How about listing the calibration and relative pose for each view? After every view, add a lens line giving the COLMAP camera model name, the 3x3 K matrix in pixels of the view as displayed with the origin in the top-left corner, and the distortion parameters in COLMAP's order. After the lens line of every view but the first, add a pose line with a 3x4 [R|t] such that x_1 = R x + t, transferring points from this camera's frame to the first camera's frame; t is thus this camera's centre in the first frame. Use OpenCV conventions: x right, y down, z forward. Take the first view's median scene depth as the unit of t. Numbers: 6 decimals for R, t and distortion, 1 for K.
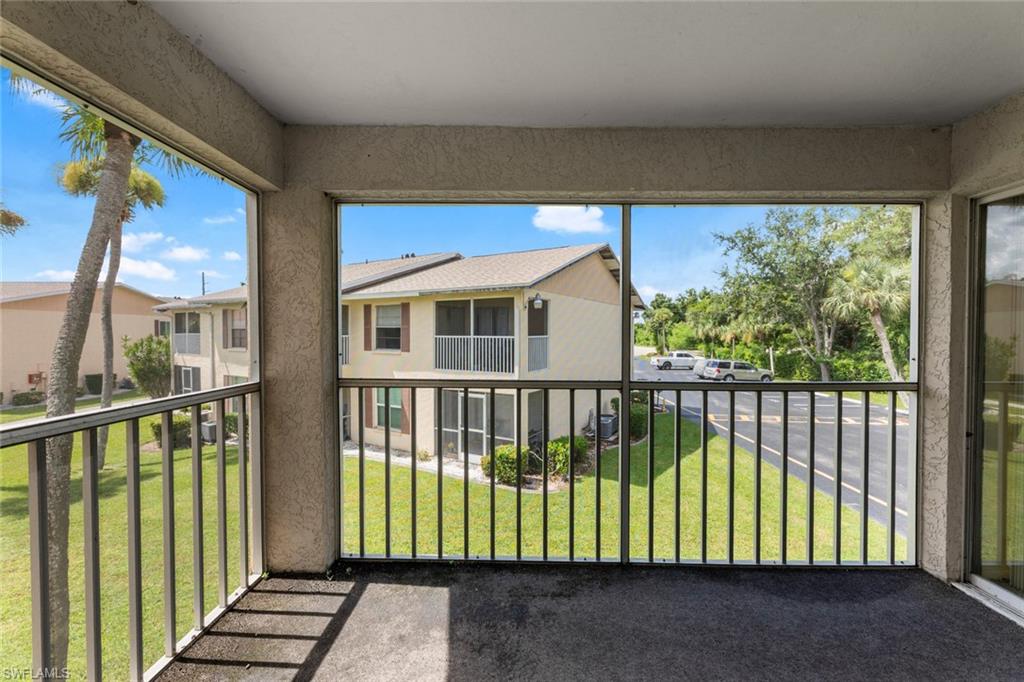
lens RADIAL K [[410.9, 0, 516.4], [0, 410.9, 342.1], [0, 0, 1]] dist [0.001592, 0.000111]
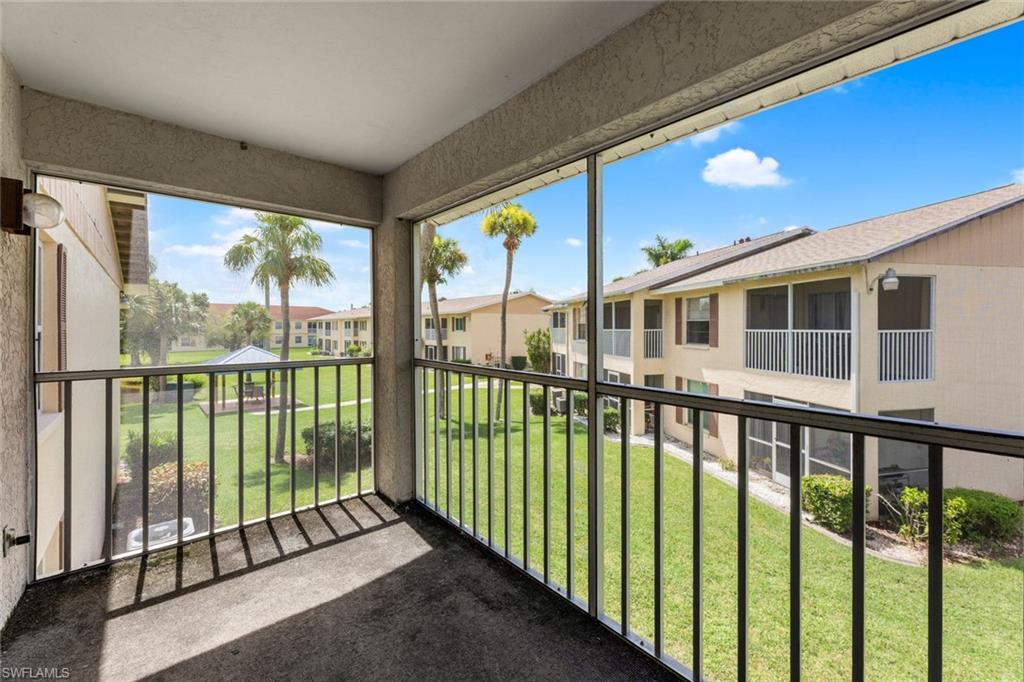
lens RADIAL K [[410.9, 0, 515.7], [0, 410.9, 331.7], [0, 0, 1]] dist [0.001592, 0.000111]
pose [[0.674960, 0.005436, -0.737834, 0.132423], [-0.014395, 0.999880, -0.005801, 0.001332], [0.737714, 0.014537, 0.674957, 0.065477]]
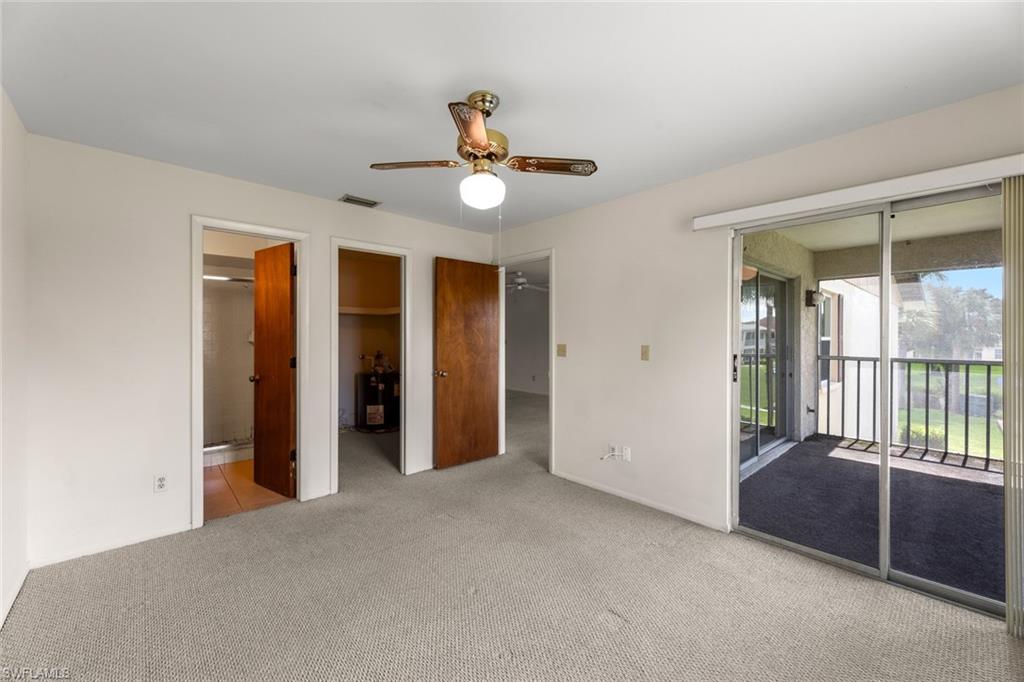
lens RADIAL K [[410.9, 0, 509.1], [0, 410.9, 339.6], [0, 0, 1]] dist [0.001592, 0.000111]
pose [[-0.730804, 0.000472, -0.682587, 0.401729], [-0.016514, 0.999695, 0.018373, 0.001409], [0.682387, 0.024699, -0.730574, 0.125437]]
